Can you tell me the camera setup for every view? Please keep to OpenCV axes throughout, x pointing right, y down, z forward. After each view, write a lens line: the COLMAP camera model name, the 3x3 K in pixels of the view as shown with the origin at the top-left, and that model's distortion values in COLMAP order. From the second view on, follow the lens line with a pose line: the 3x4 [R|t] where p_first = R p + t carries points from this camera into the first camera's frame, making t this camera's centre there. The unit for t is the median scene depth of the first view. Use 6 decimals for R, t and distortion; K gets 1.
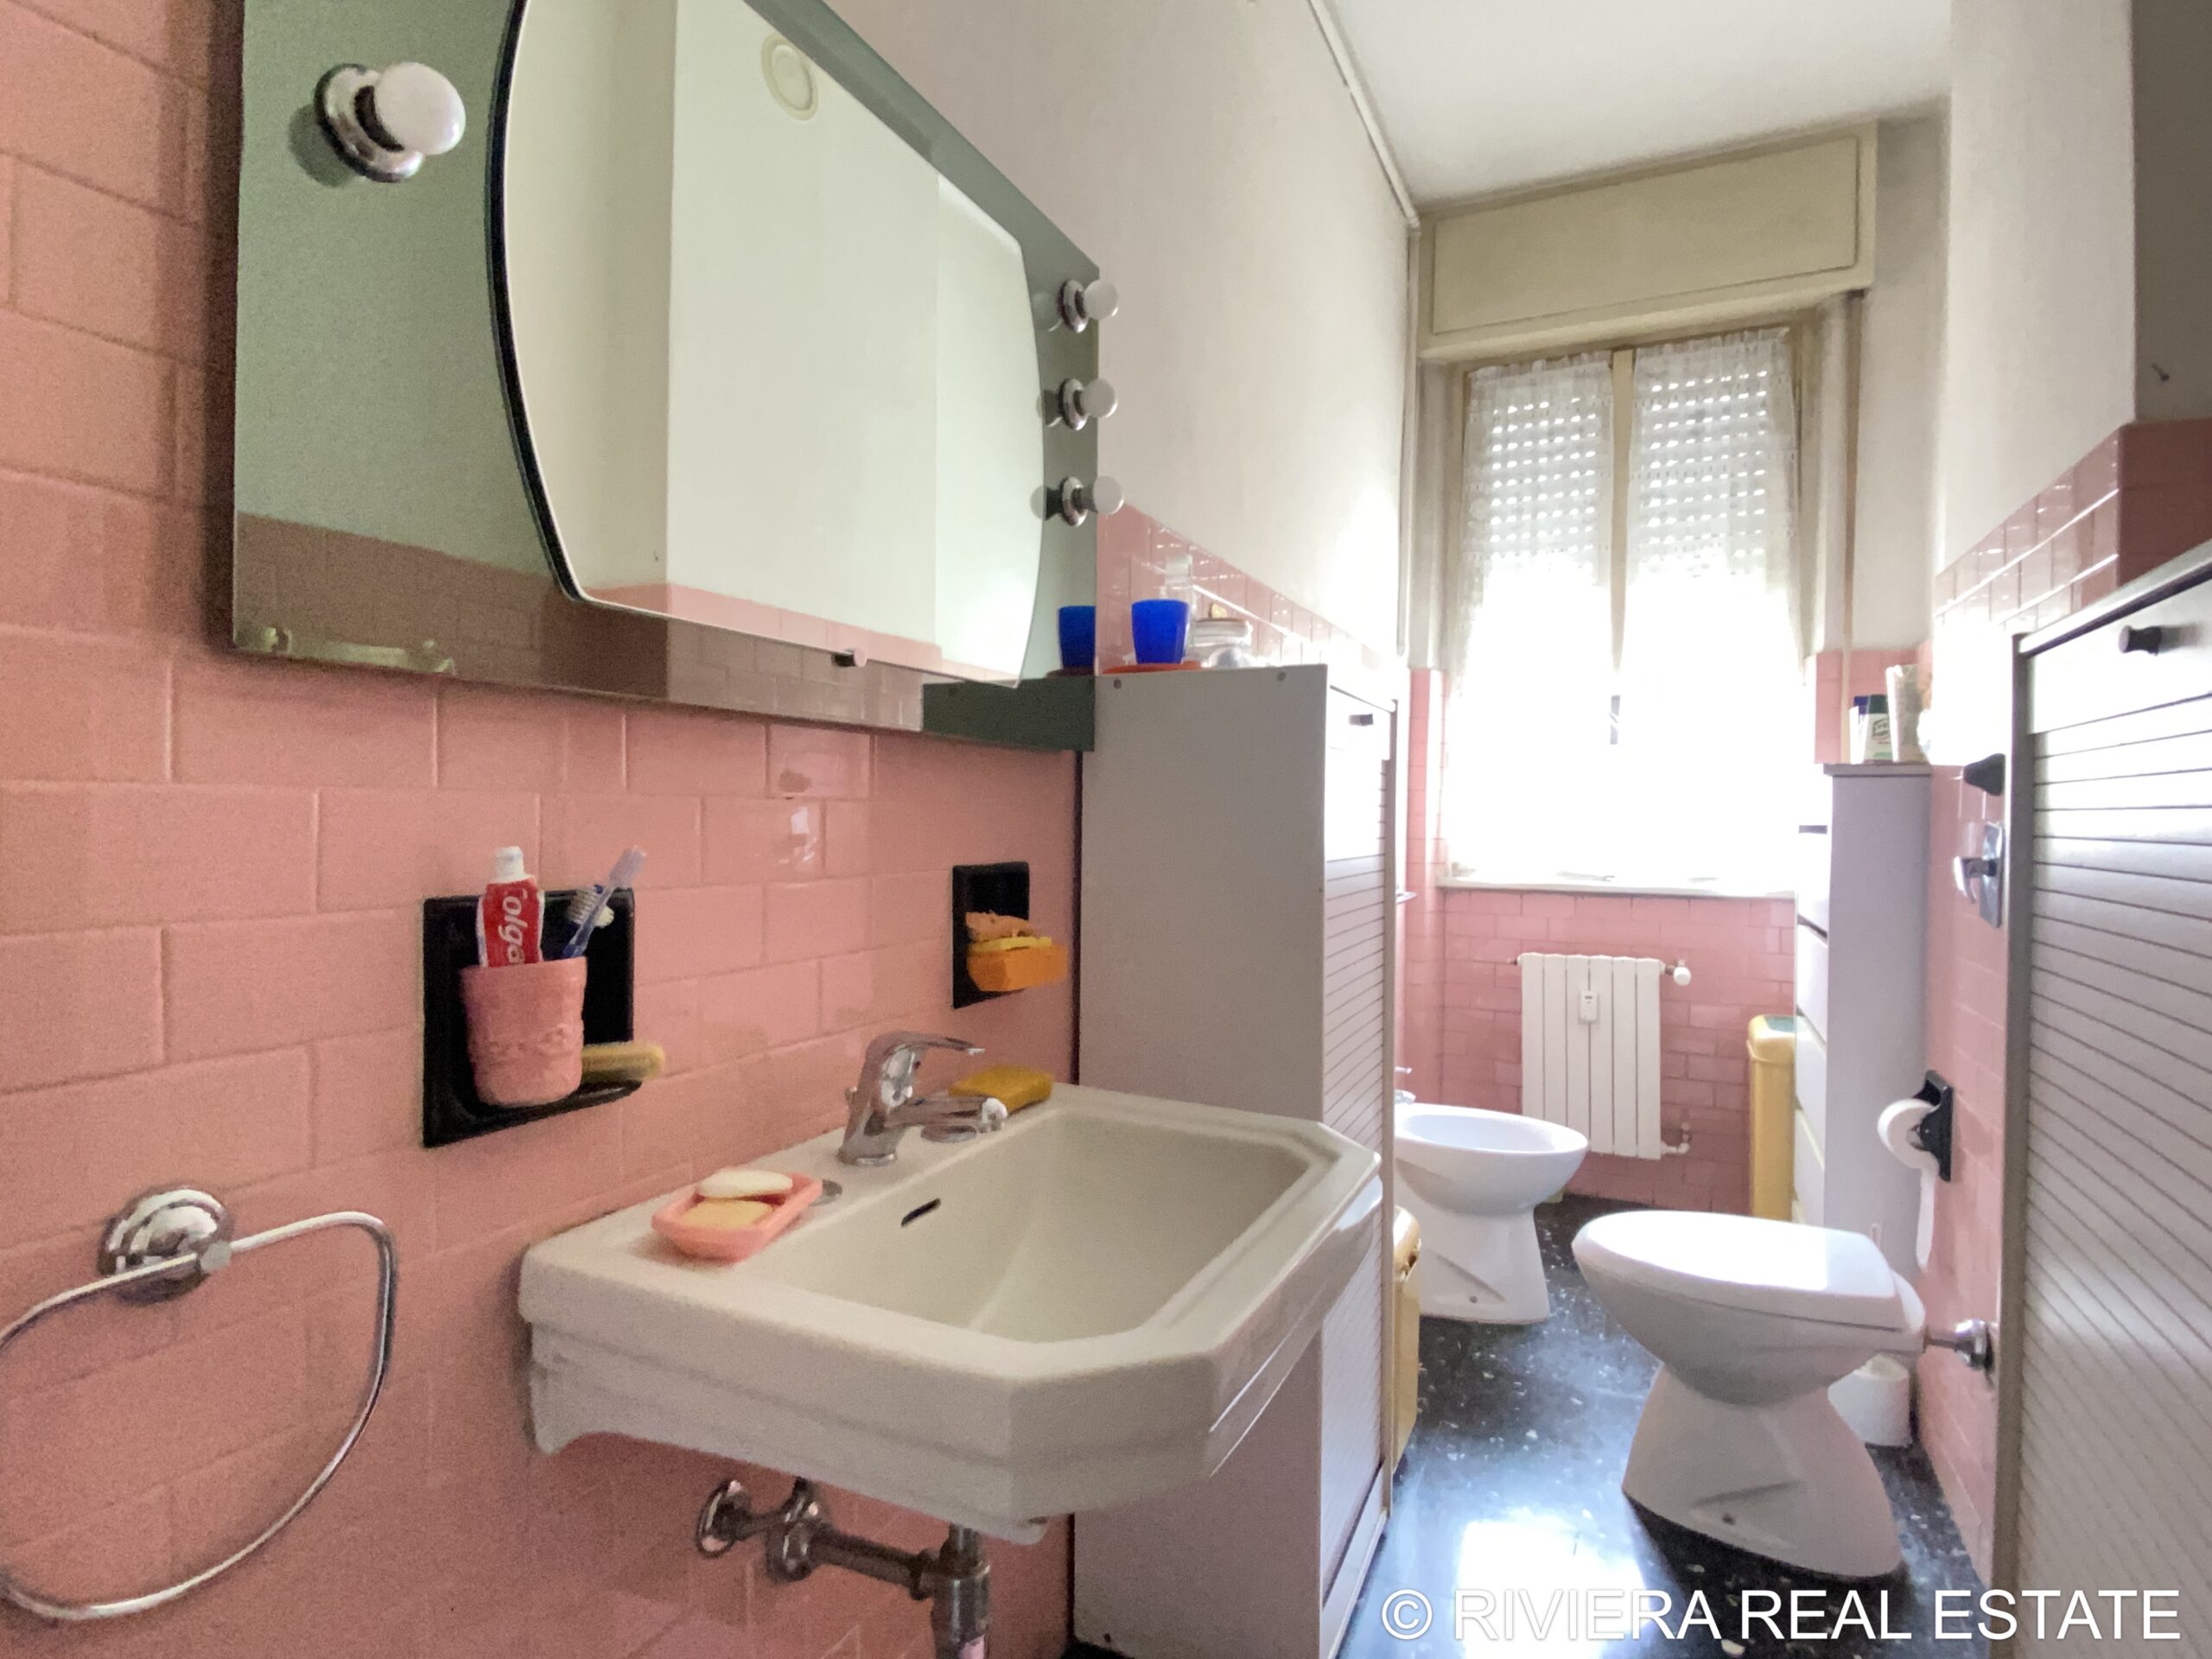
lens RADIAL K [[1156.9, 0, 1106.0], [0, 1156.9, 829.5], [0, 0, 1]] dist [0.043340, -0.037621]
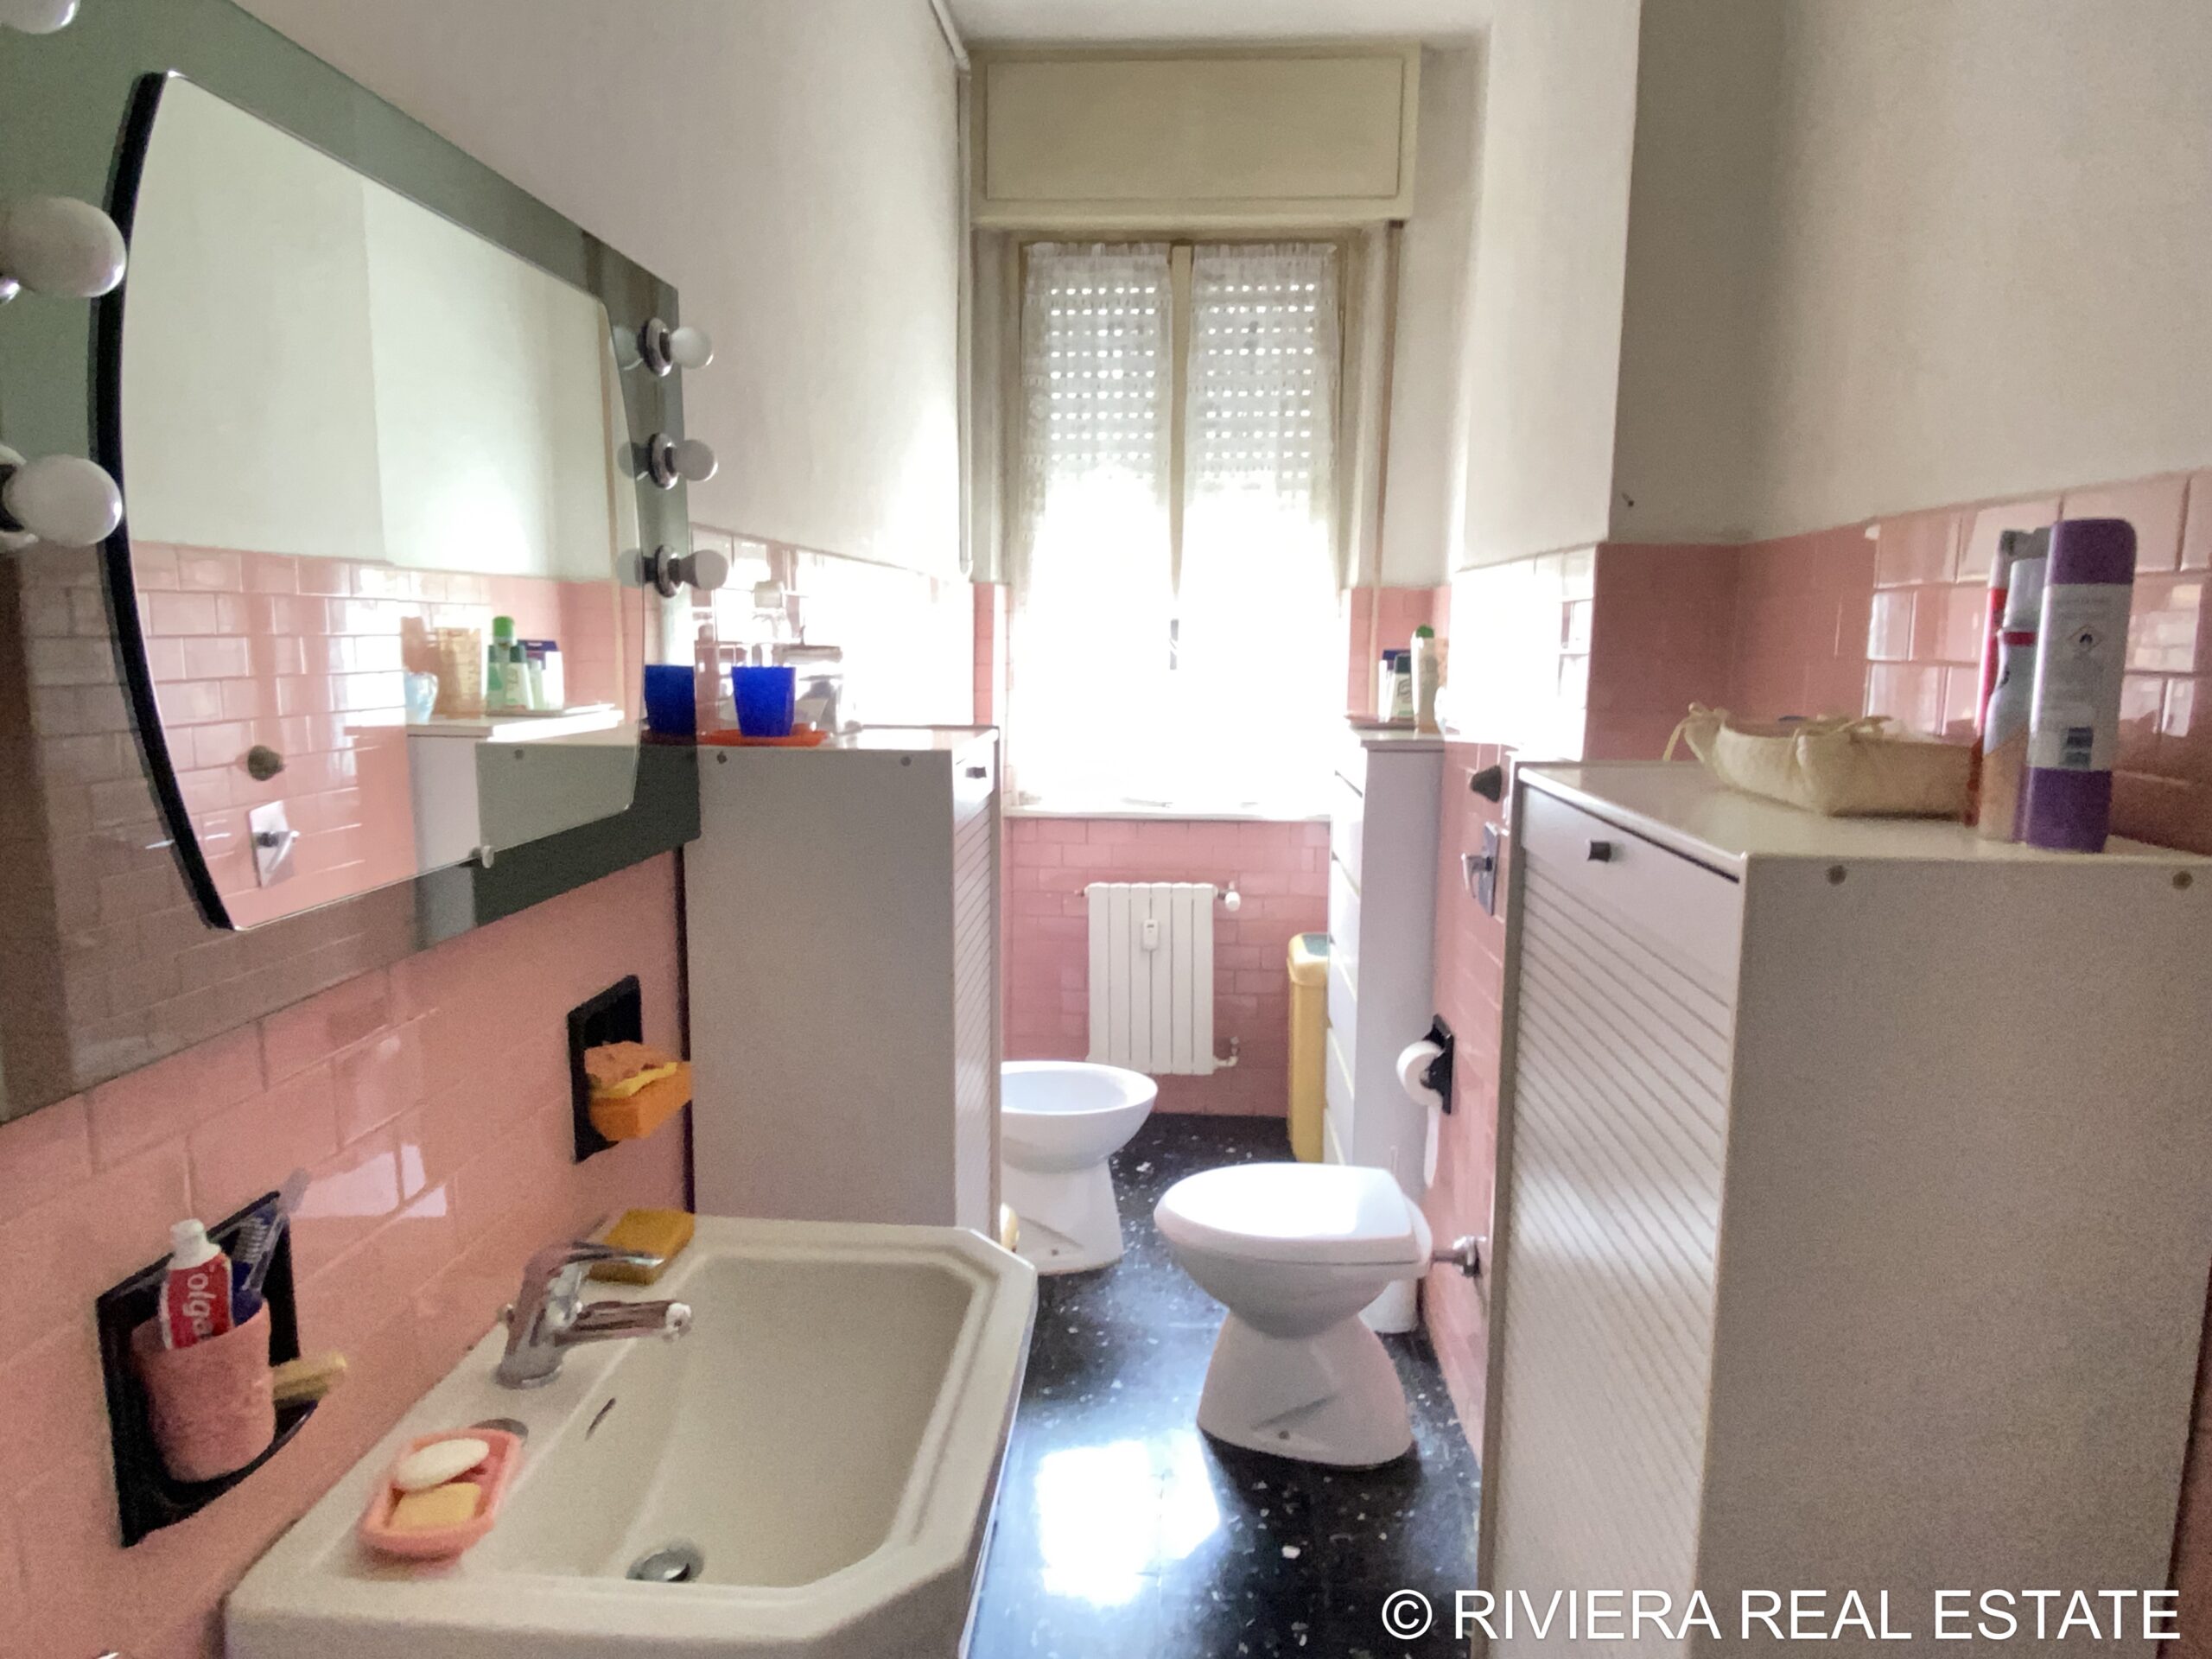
lens RADIAL K [[1375.2, 0, 1100.7], [0, 1375.2, 815.5], [0, 0, 1]] dist [0.109148, -0.125266]
pose [[0.926950, -0.057317, 0.370782, -0.077283], [0.005132, 0.990106, 0.140224, -0.148176], [-0.375150, -0.128078, 0.918073, -0.080474]]
